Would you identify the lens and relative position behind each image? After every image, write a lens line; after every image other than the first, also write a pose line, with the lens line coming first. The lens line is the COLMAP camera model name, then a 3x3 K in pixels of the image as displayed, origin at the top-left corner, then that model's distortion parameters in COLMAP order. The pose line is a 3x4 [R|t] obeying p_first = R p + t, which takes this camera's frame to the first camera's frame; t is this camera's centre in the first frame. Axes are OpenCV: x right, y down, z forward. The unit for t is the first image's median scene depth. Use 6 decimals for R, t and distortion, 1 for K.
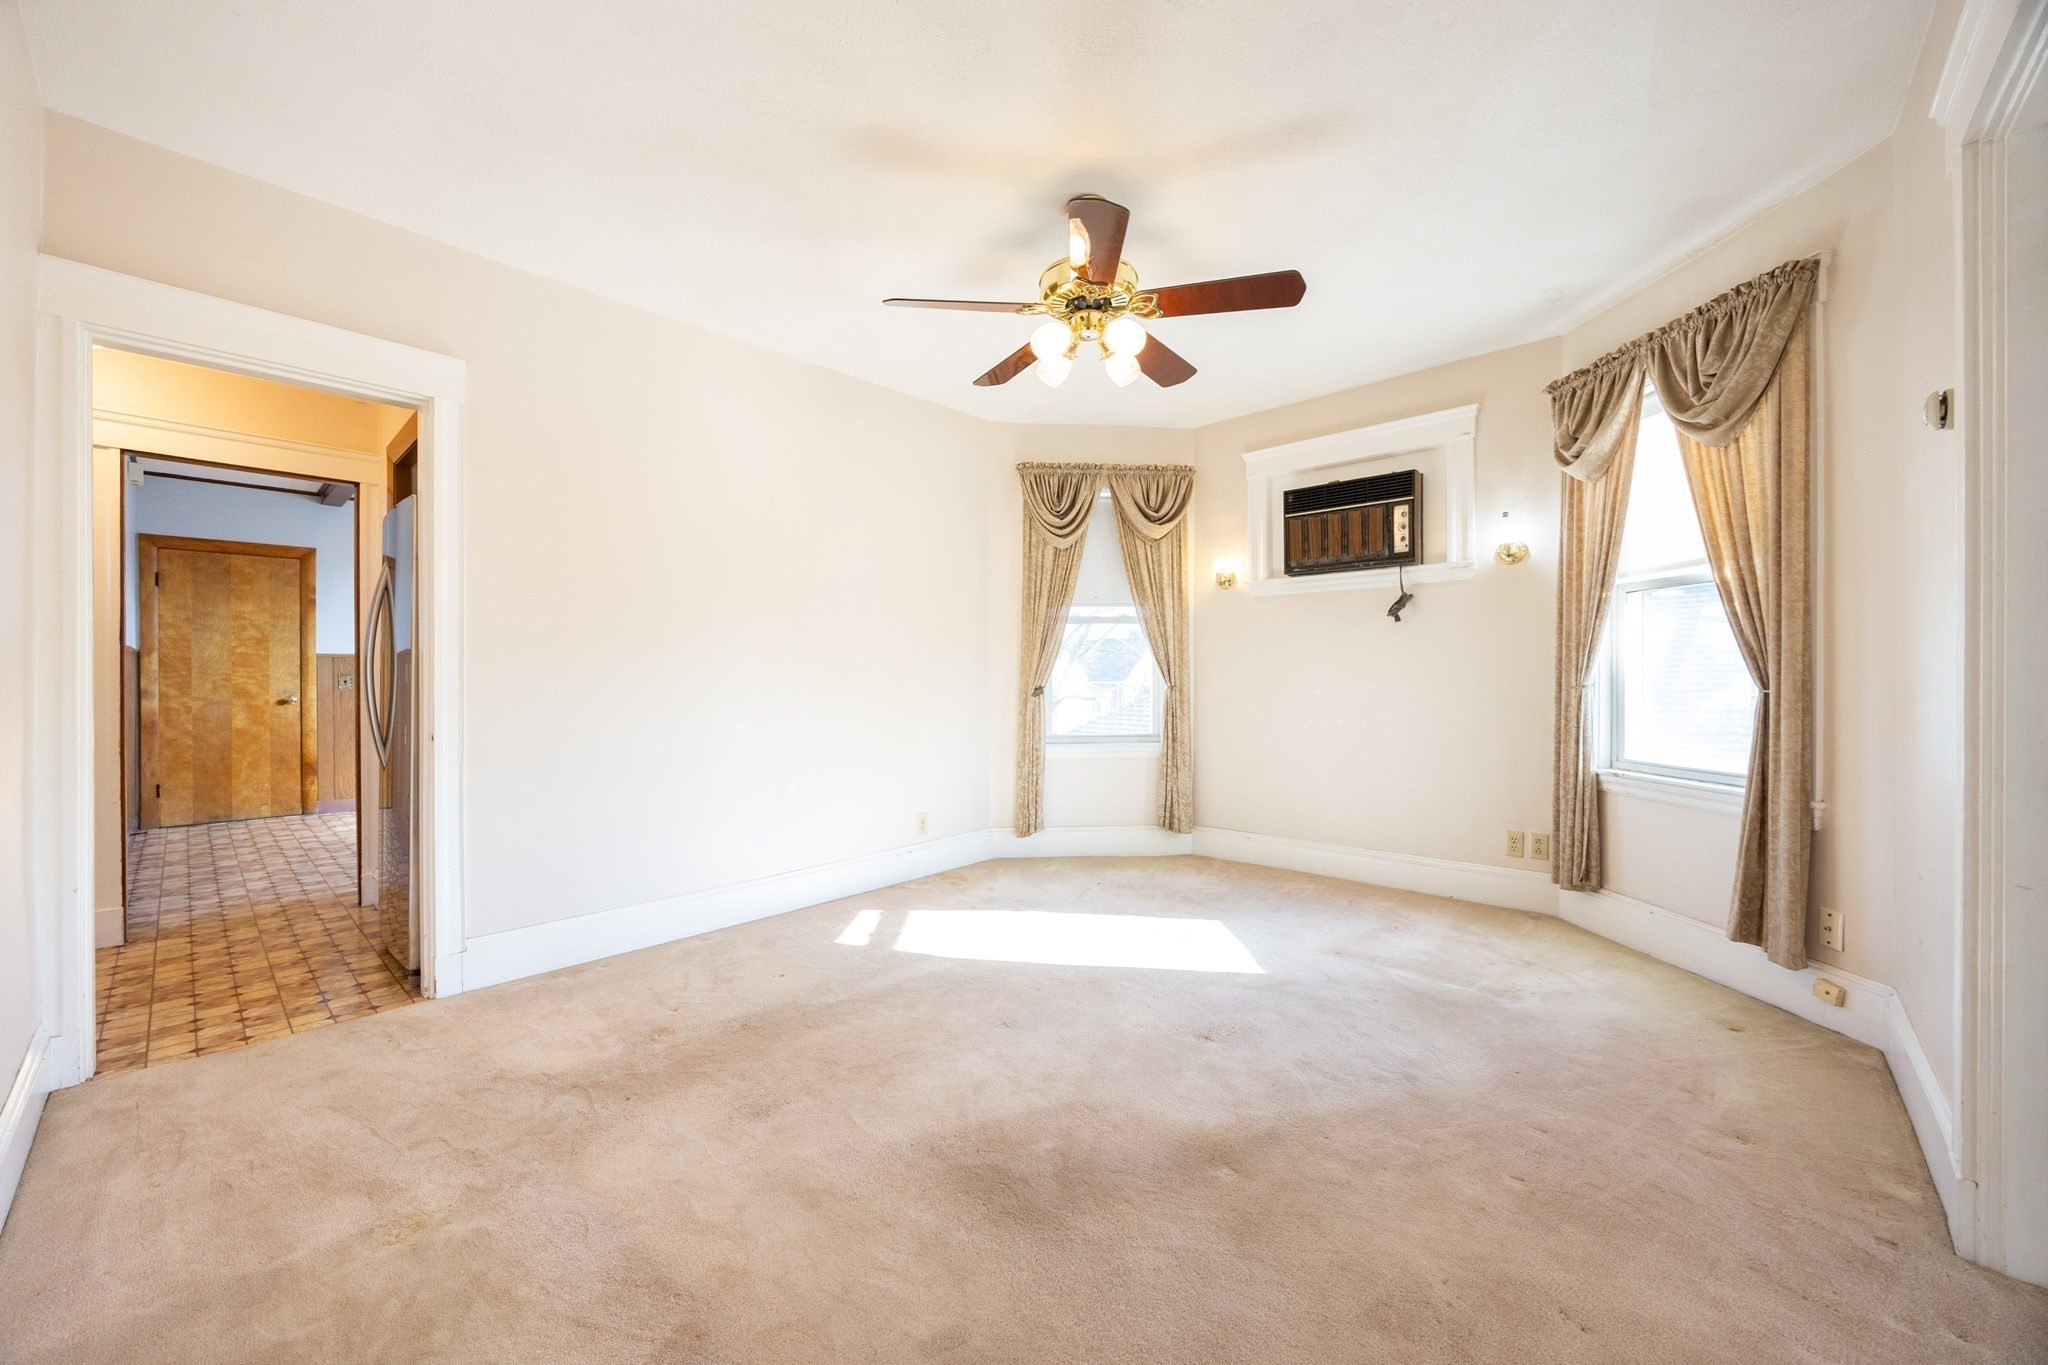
lens RADIAL K [[774.9, 0, 1024.0], [0, 774.9, 682.5], [0, 0, 1]] dist [-0.002386, -0.000275]
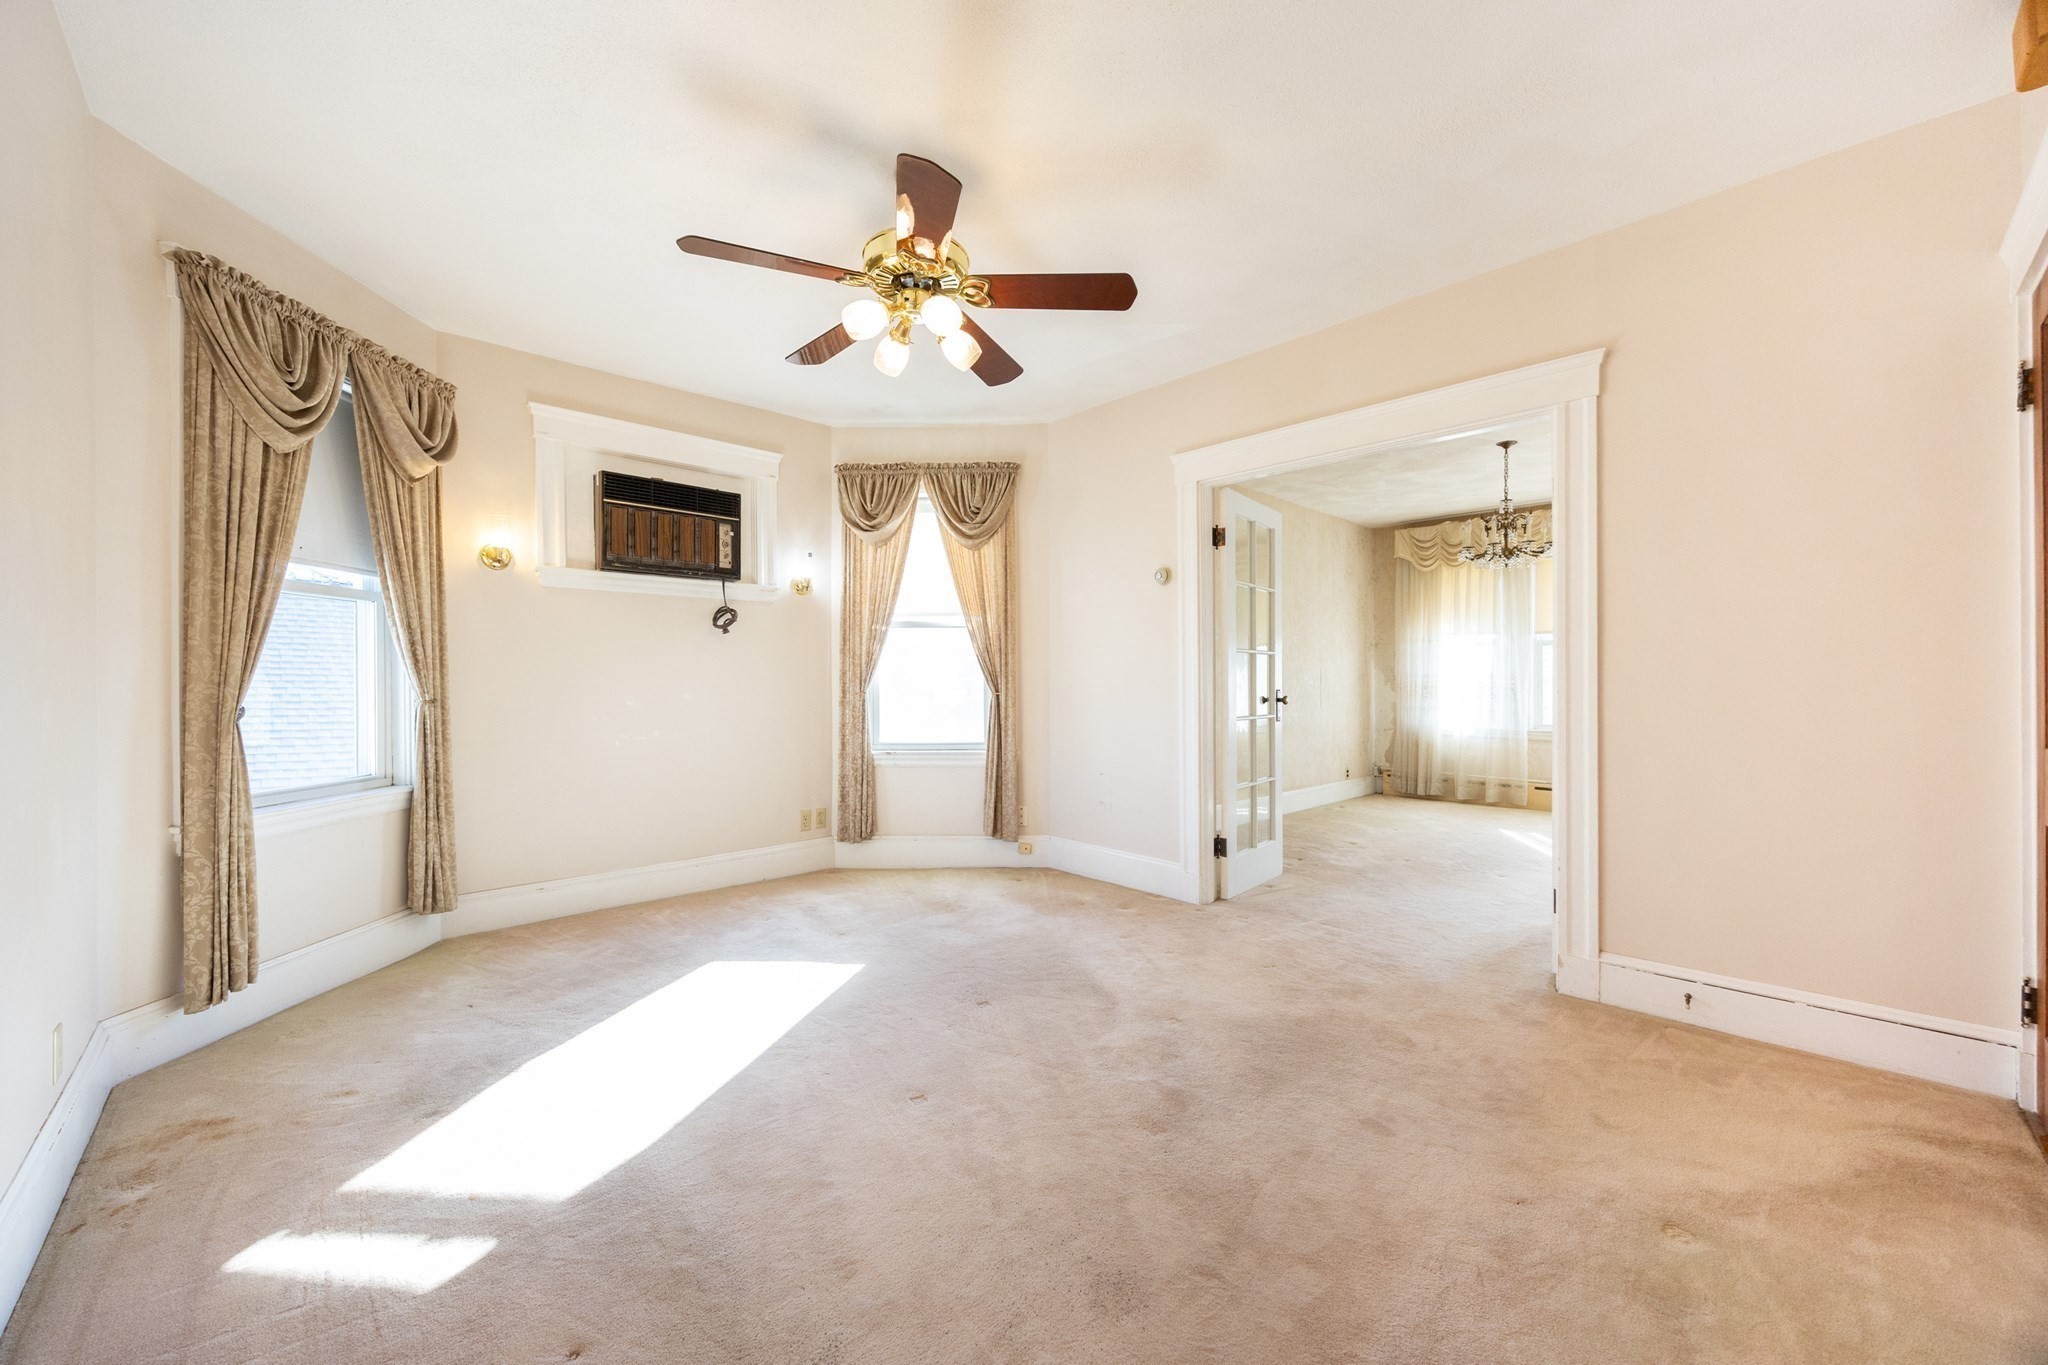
lens RADIAL K [[794.3, 0, 1008.6], [0, 794.3, 689.2], [0, 0, 1]] dist [0.000230, 0.000128]
pose [[0.077695, -0.004098, 0.996969, -0.594069], [0.006541, 0.999972, 0.003601, -0.004773], [-0.996956, 0.006242, 0.077719, 0.562798]]
